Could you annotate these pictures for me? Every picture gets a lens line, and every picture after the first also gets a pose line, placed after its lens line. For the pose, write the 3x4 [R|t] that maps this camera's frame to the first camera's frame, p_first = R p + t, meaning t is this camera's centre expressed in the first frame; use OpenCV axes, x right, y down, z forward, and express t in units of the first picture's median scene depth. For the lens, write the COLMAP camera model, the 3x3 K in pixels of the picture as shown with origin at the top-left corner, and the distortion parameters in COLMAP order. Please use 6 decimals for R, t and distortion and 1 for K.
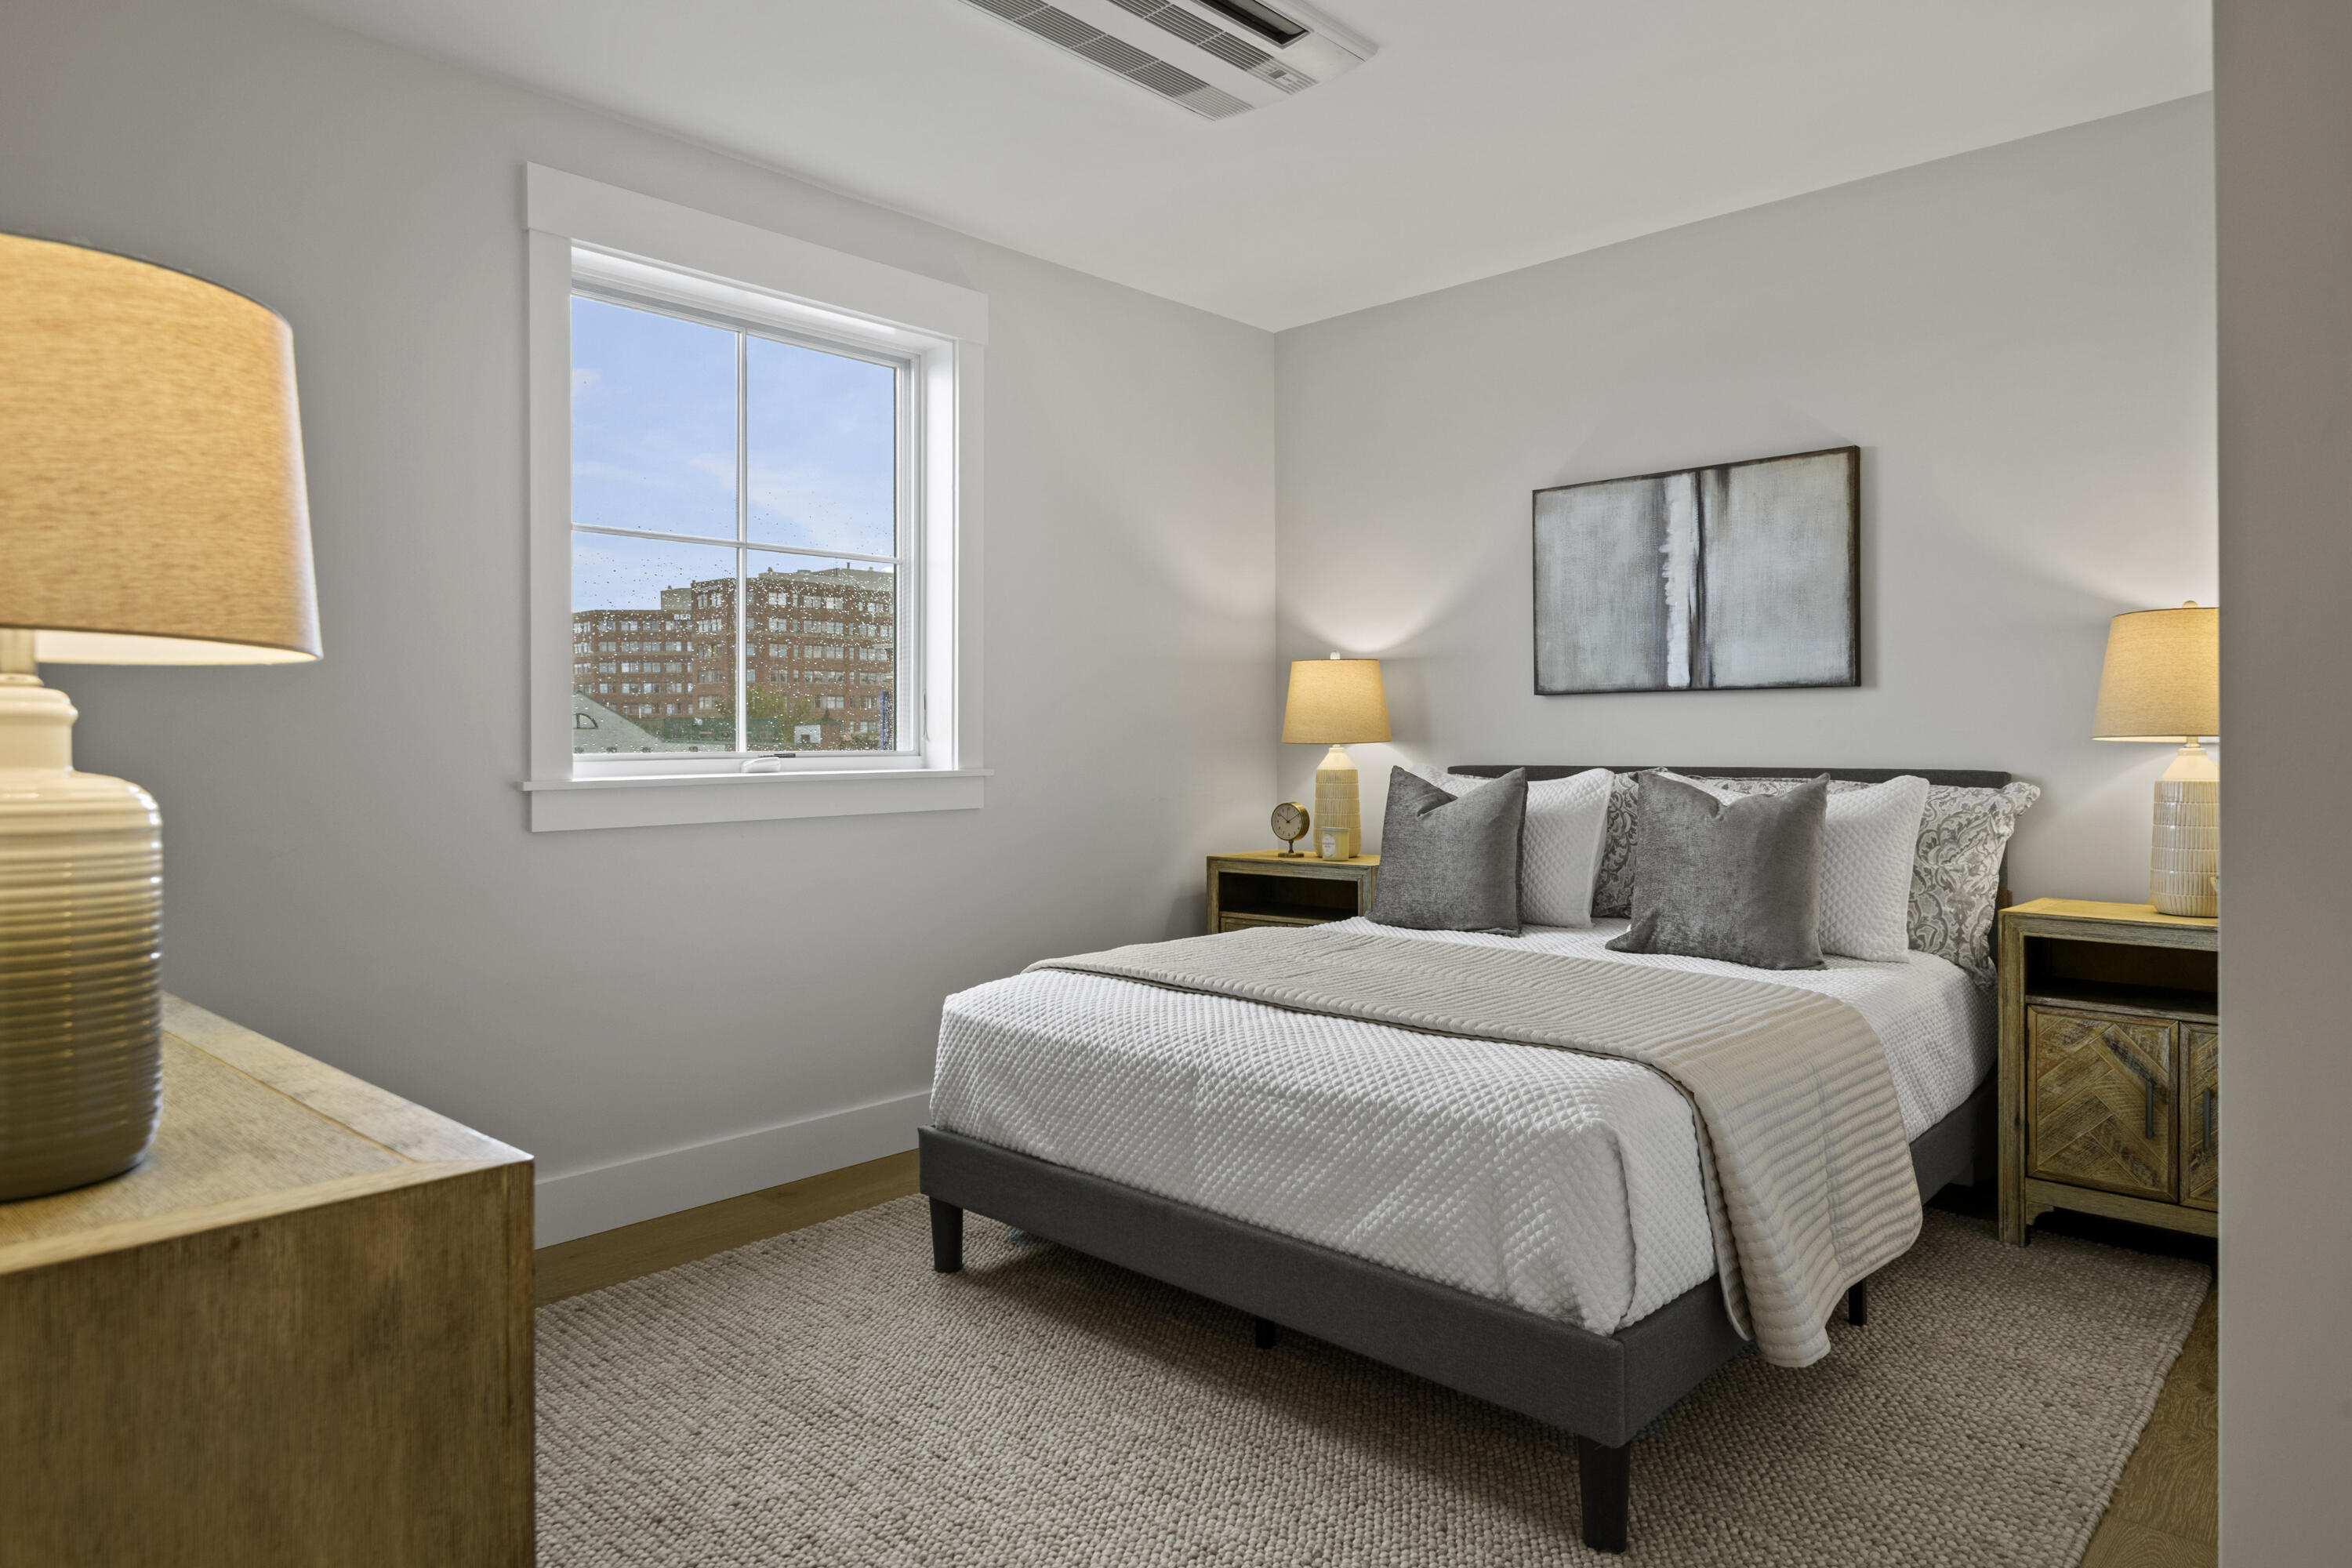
lens RADIAL K [[1411.5, 0, 1165.8], [0, 1411.5, 737.3], [0, 0, 1]] dist [-0.001399, -0.004517]
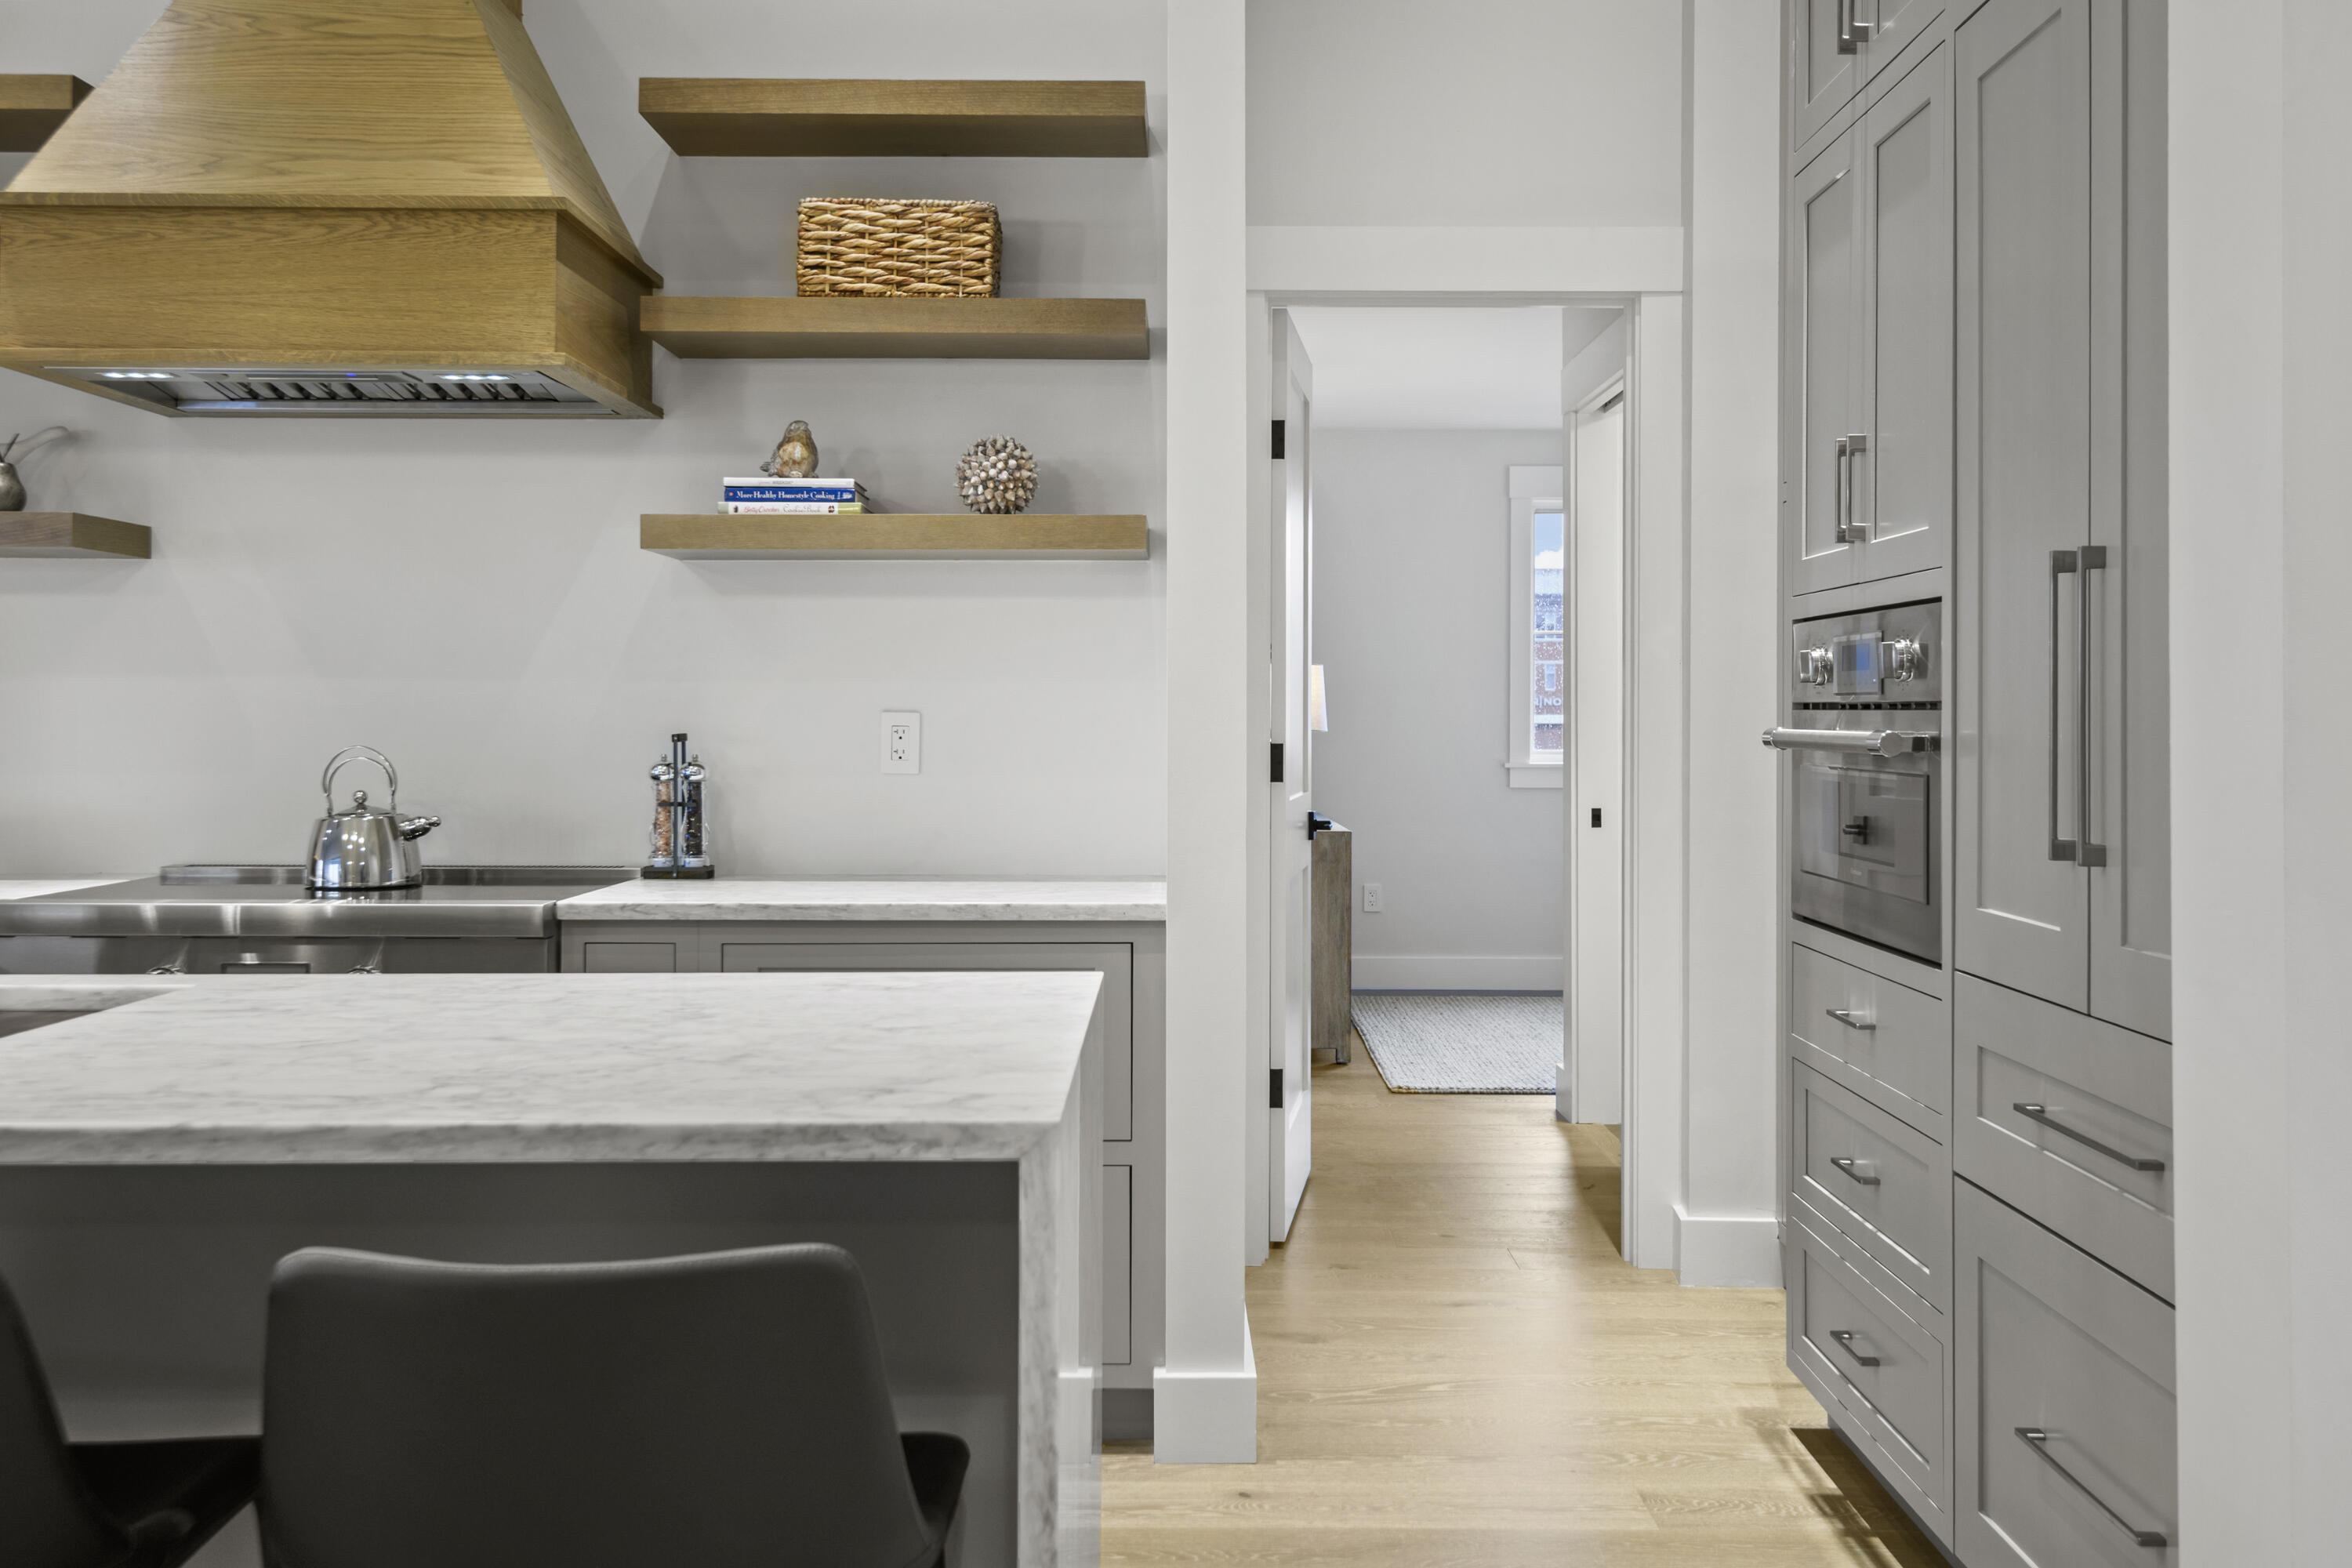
lens RADIAL K [[2197.7, 0, 1180.7], [0, 2197.7, 712.7], [0, 0, 1]] dist [0.042825, -0.002737]
pose [[0.688816, 0.005803, -0.724913, 1.747543], [-0.006803, 0.999976, 0.001541, -0.049295], [0.724905, 0.003870, 0.688838, -1.760595]]
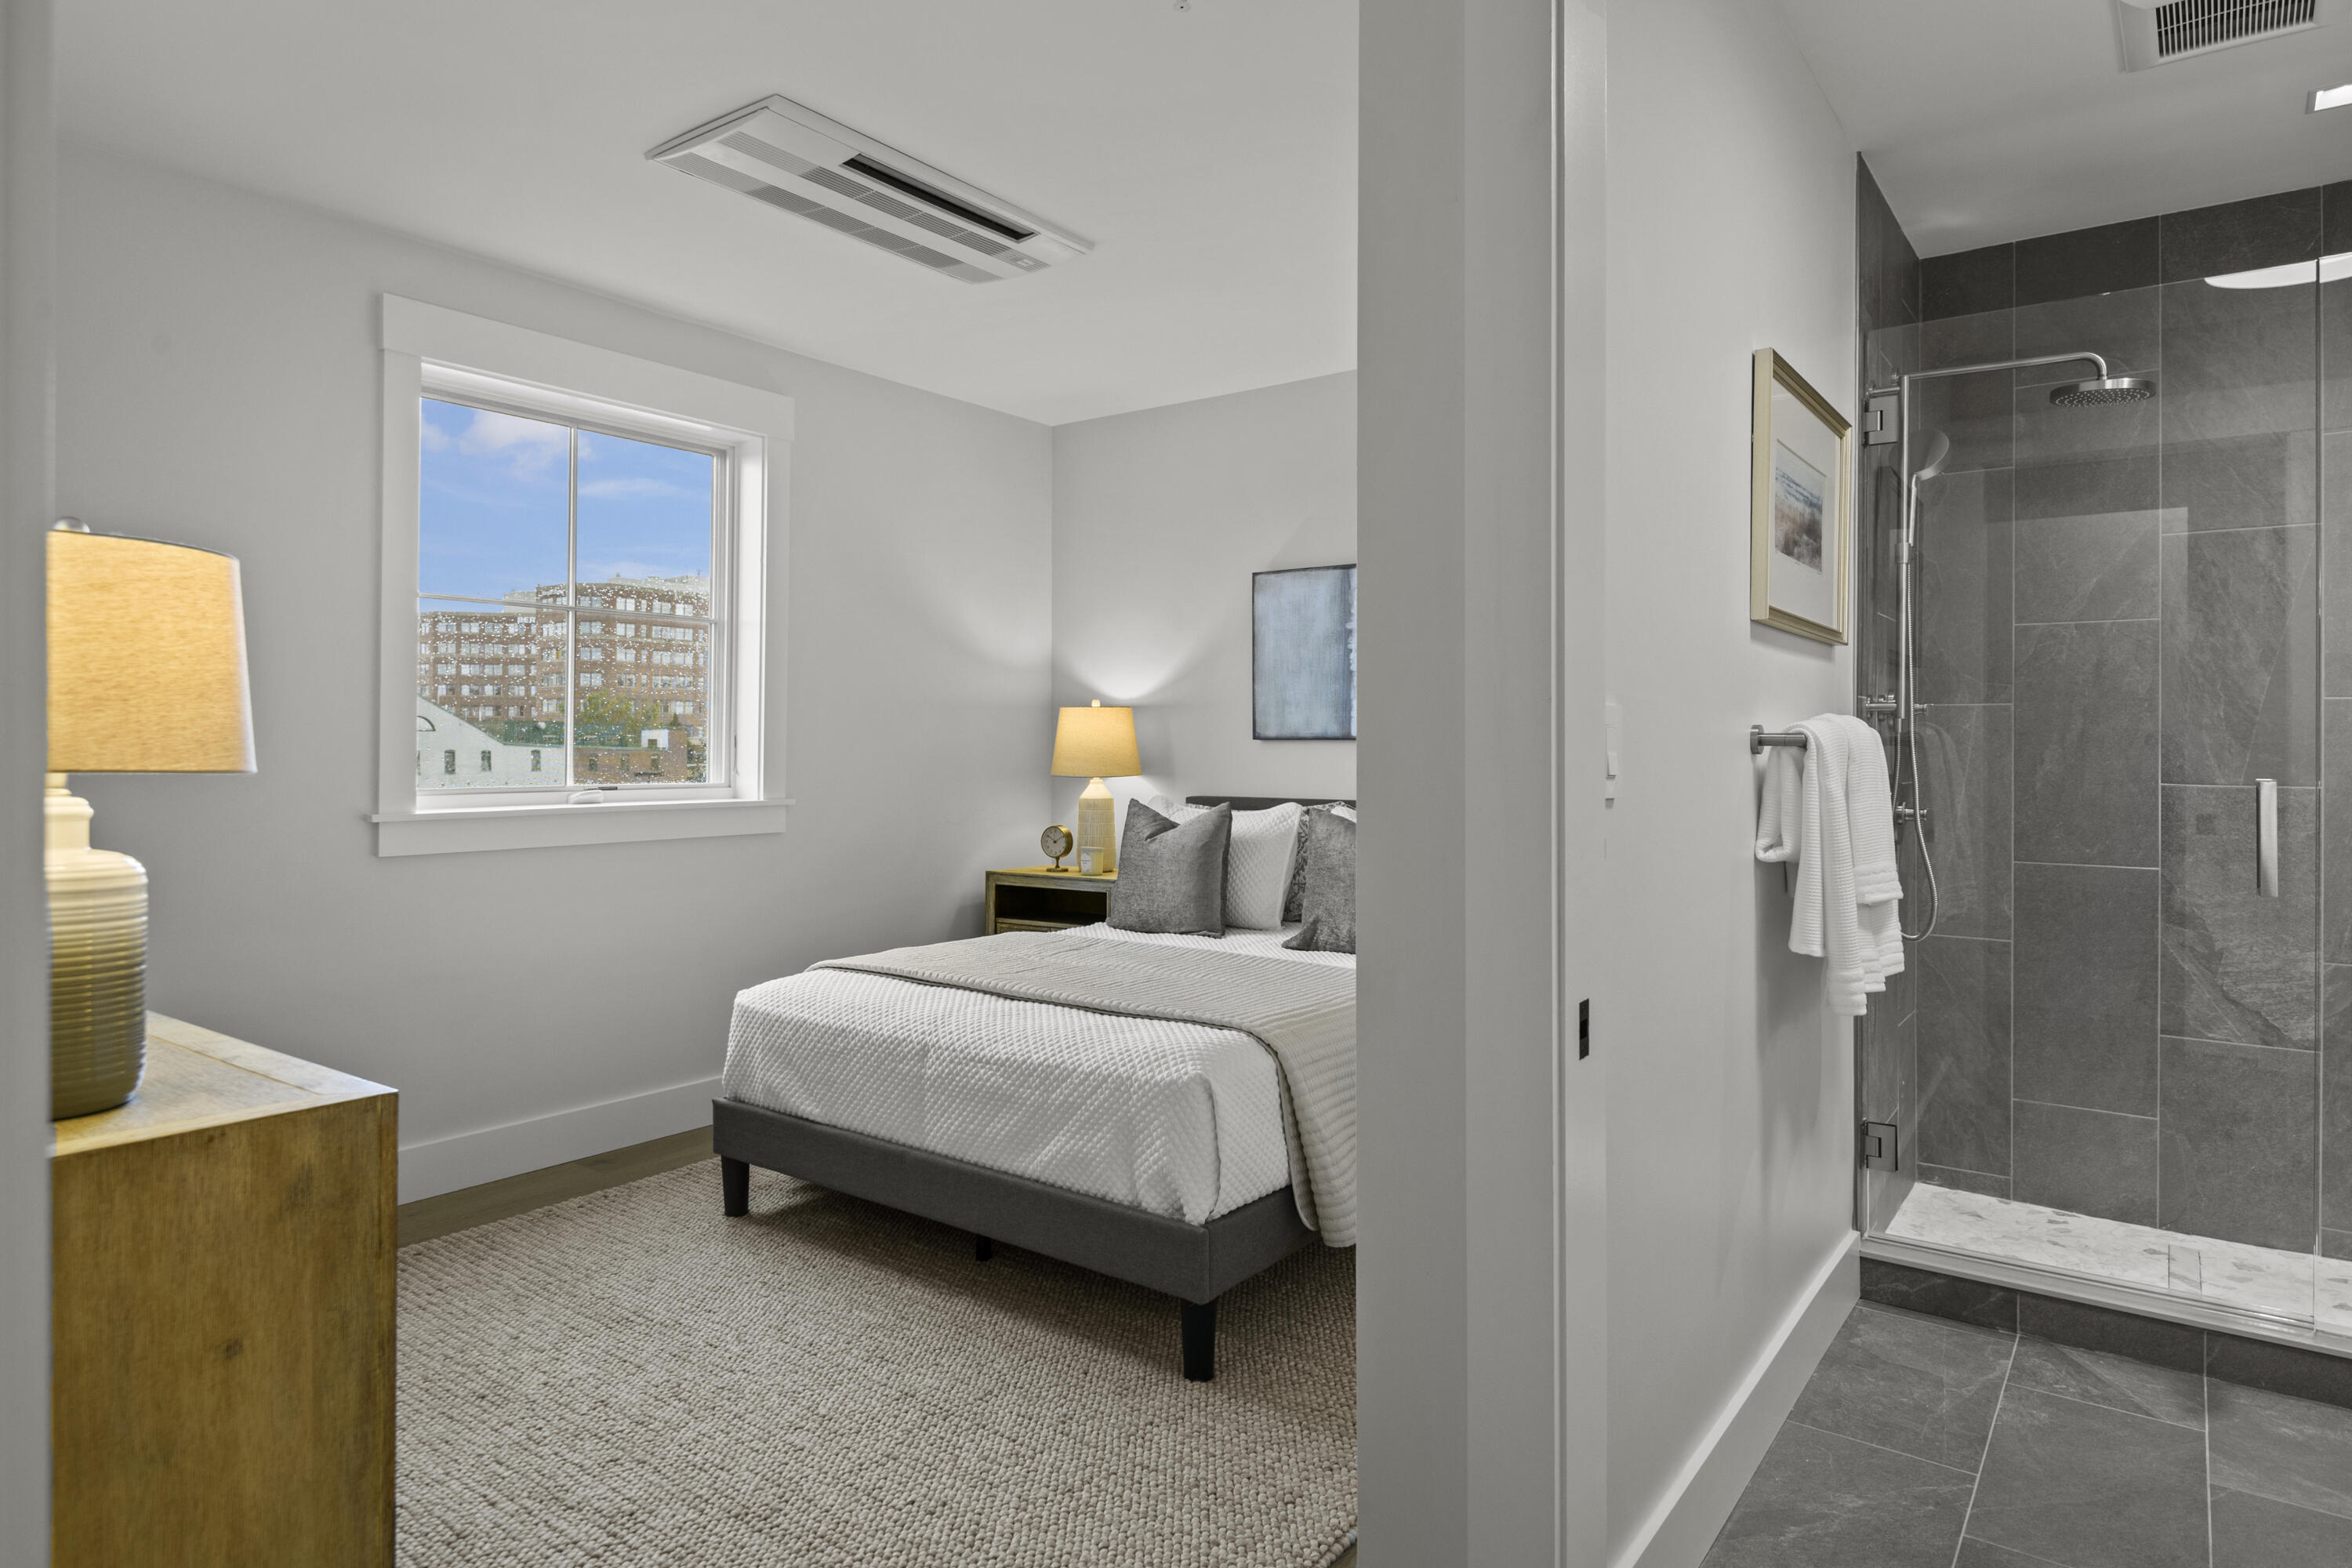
lens RADIAL K [[1340.7, 0, 1188.6], [0, 1340.7, 735.3], [0, 0, 1]] dist [0.001114, -0.008333]
pose [[0.991551, 0.010675, 0.129280, 0.086222], [-0.009674, 0.999918, -0.008368, -0.036152], [-0.129359, 0.007046, 0.991573, -0.224926]]
